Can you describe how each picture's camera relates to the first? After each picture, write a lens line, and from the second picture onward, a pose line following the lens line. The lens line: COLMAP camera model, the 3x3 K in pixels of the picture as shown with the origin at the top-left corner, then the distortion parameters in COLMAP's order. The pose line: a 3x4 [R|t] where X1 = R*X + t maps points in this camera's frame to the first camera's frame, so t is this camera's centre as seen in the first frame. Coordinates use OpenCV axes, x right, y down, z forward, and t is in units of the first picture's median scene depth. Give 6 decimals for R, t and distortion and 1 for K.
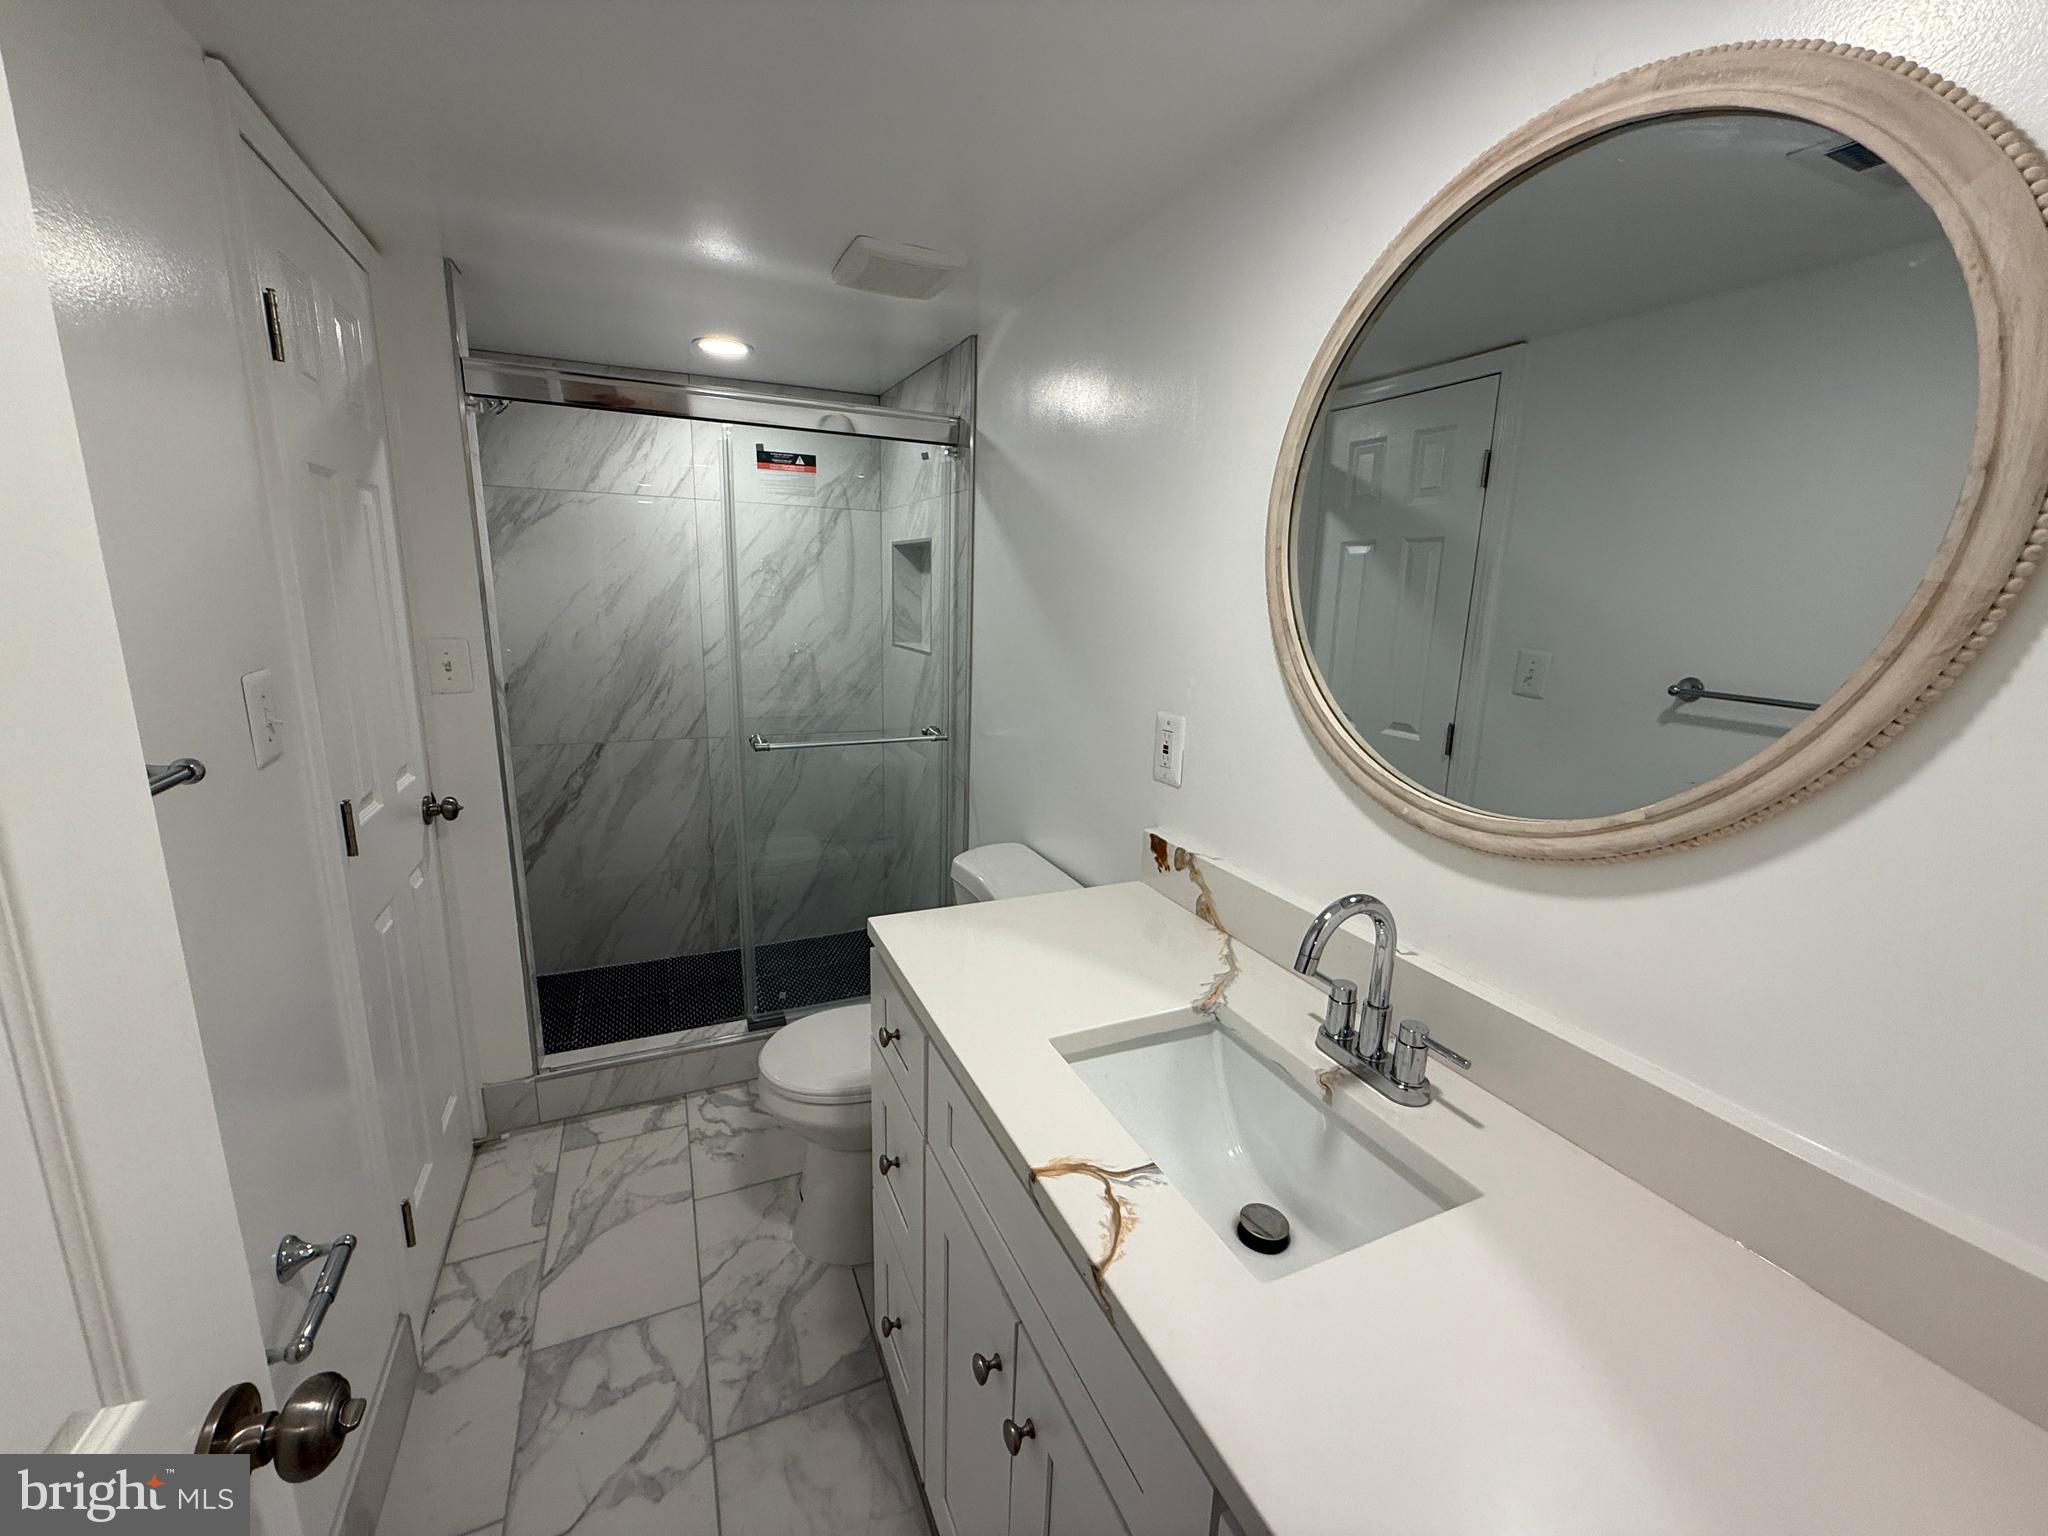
lens RADIAL K [[814.3, 0, 1020.0], [0, 814.3, 763.5], [0, 0, 1]] dist [0.000212, -0.000415]
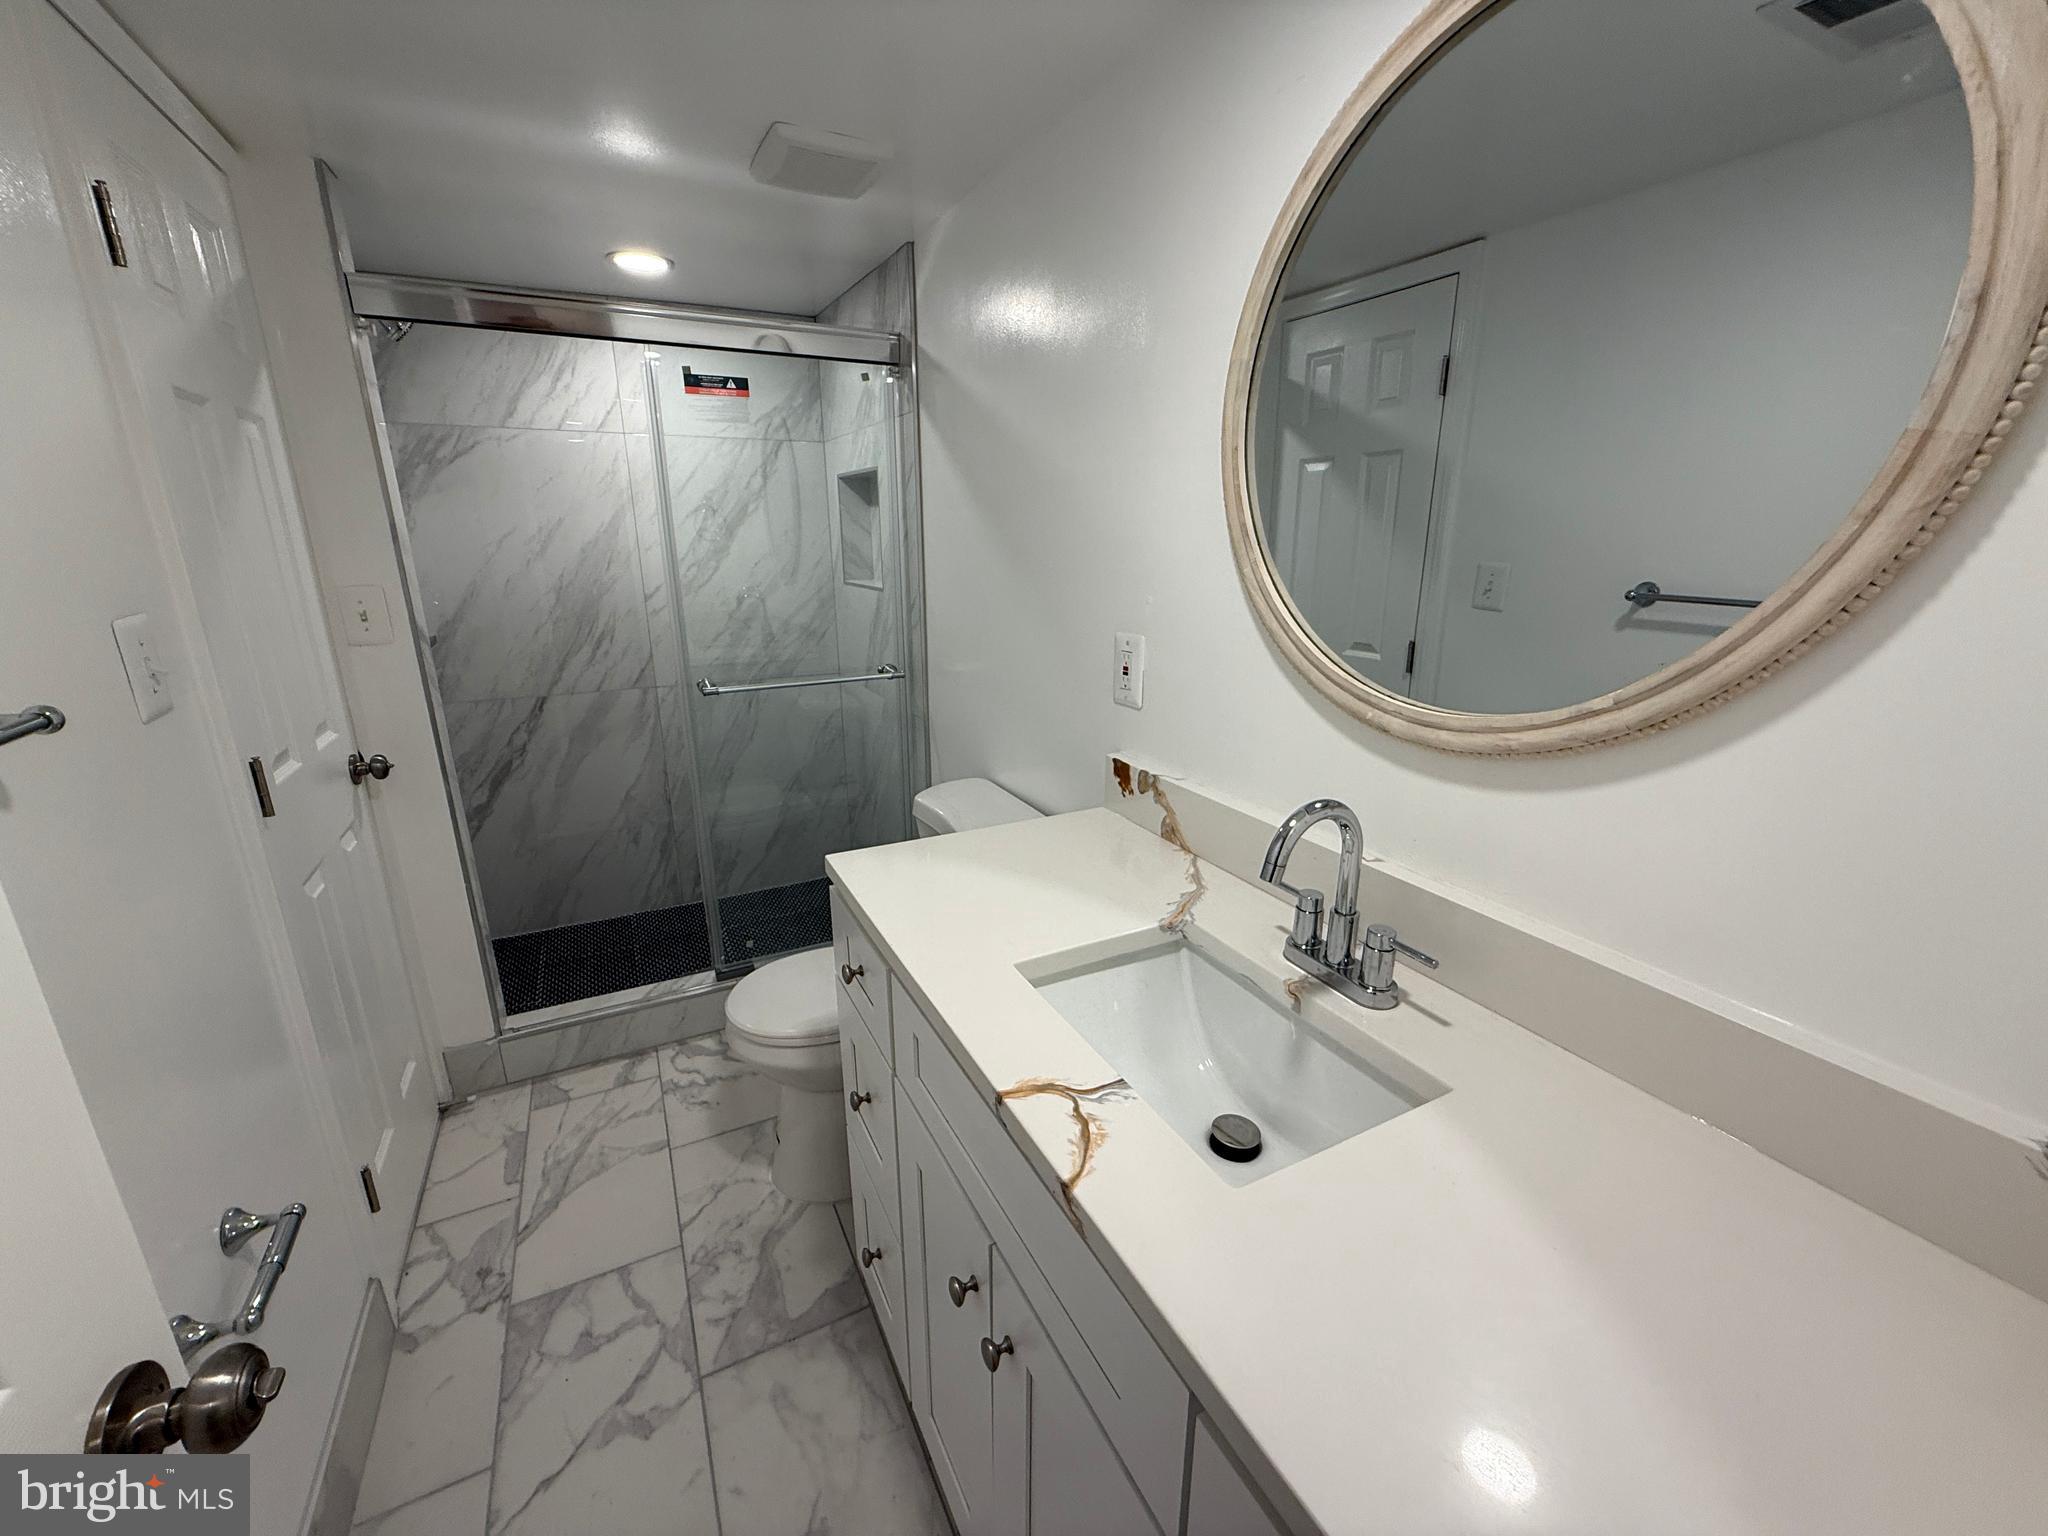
lens RADIAL K [[814.3, 0, 1020.0], [0, 814.3, 763.8], [0, 0, 1]] dist [0.000212, -0.000415]
pose [[0.998295, -0.043597, 0.038800, 0.011591], [0.040891, 0.996847, 0.067995, 0.024163], [-0.041642, -0.066292, 0.996931, 0.031737]]
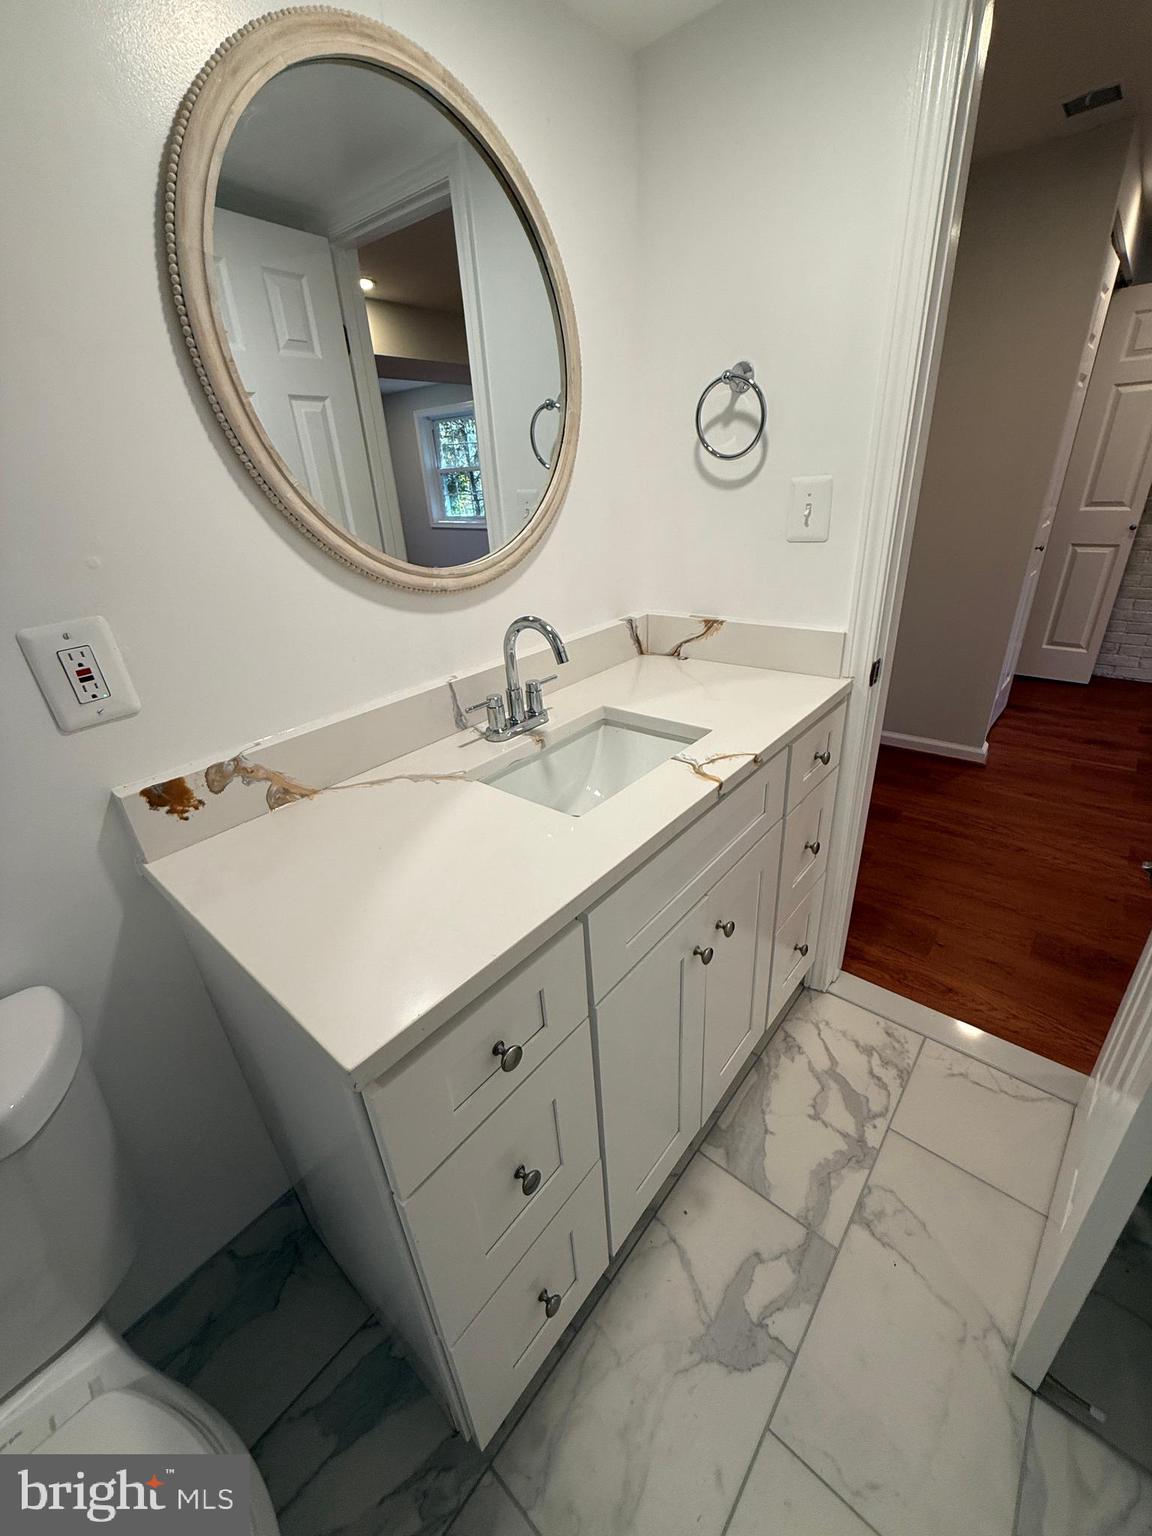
lens RADIAL K [[610.8, 0, 579.2], [0, 610.8, 759.9], [0, 0, 1]] dist [0.000212, -0.000415]
pose [[-0.429032, -0.383523, 0.817827, -0.480187], [0.238276, 0.825268, 0.512012, -0.132409], [-0.871296, 0.414538, -0.262682, 0.879926]]
